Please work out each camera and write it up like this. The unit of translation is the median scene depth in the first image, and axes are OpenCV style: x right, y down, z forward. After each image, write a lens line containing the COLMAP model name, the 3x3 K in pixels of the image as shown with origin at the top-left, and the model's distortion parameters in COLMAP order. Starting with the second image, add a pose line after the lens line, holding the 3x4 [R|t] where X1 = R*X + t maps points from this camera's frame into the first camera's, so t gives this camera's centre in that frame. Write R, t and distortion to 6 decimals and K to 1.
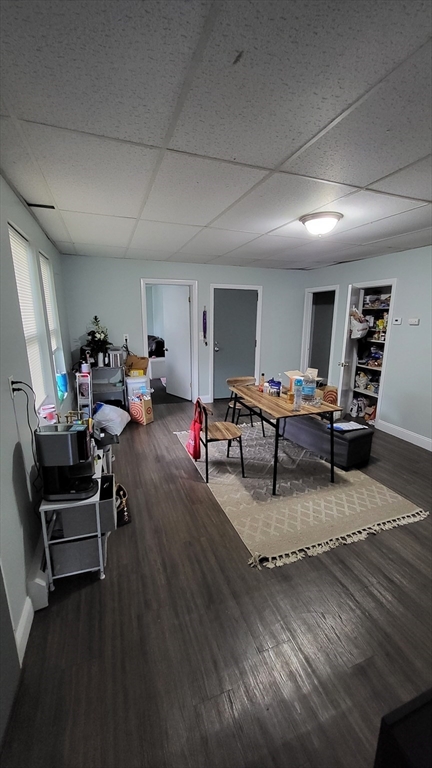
lens RADIAL K [[304.1, 0, 217.3], [0, 304.1, 384.3], [0, 0, 1]] dist [-0.011181, 0.000020]
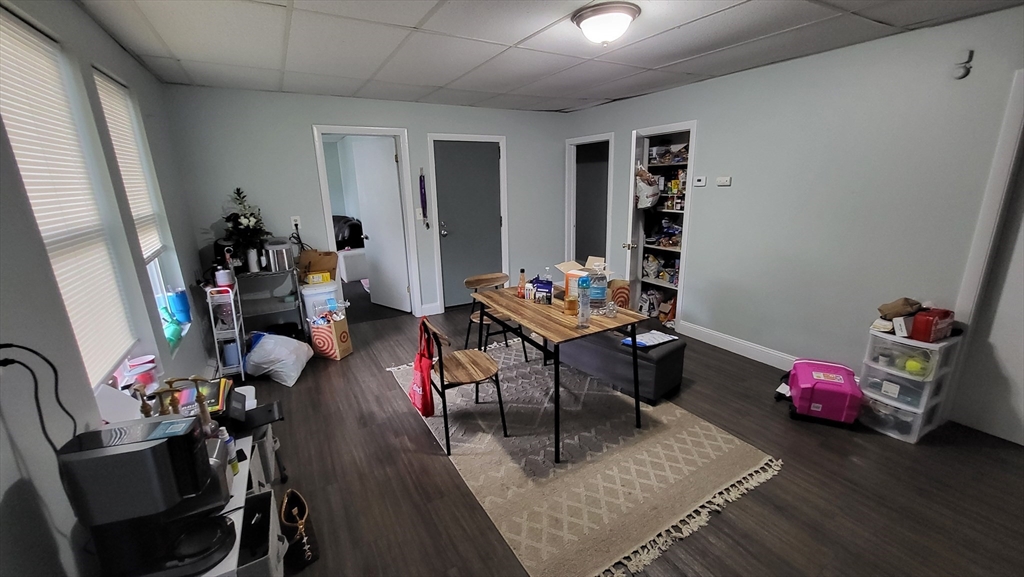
lens RADIAL K [[409.0, 0, 511.2], [0, 409.0, 286.5], [0, 0, 1]] dist [0.000877, -0.000071]
pose [[0.984603, -0.071524, 0.159502, -0.013728], [0.067276, 0.997225, 0.031882, -0.026996], [-0.161340, -0.020660, 0.986683, 0.140480]]
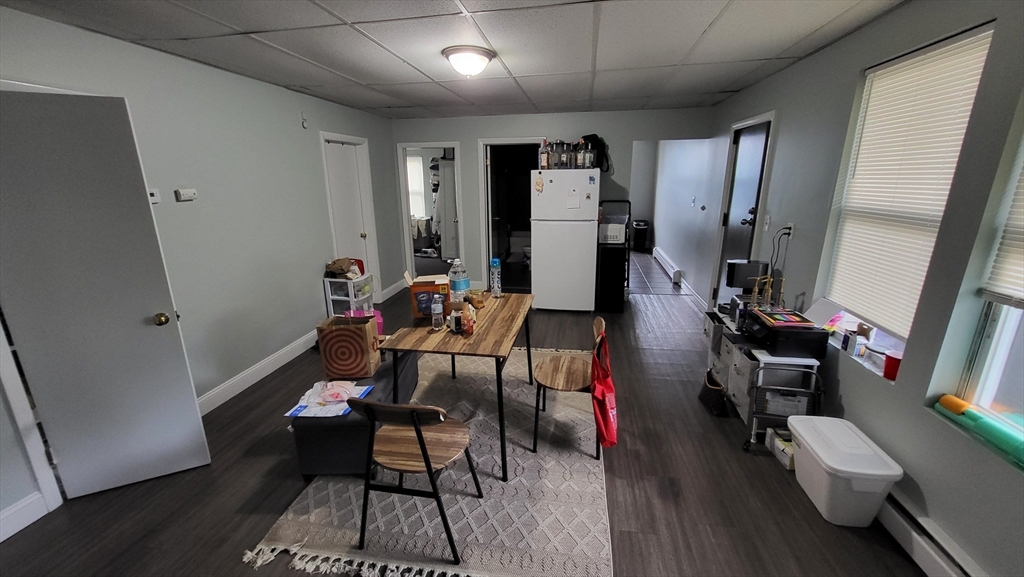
lens RADIAL K [[409.0, 0, 512.4], [0, 409.0, 287.8], [0, 0, 1]] dist [0.000877, -0.000071]
pose [[-0.870960, -0.126883, 0.474688, -0.226812], [0.114600, 0.886982, 0.447358, -0.327162], [-0.477802, 0.444030, -0.757986, 1.391998]]
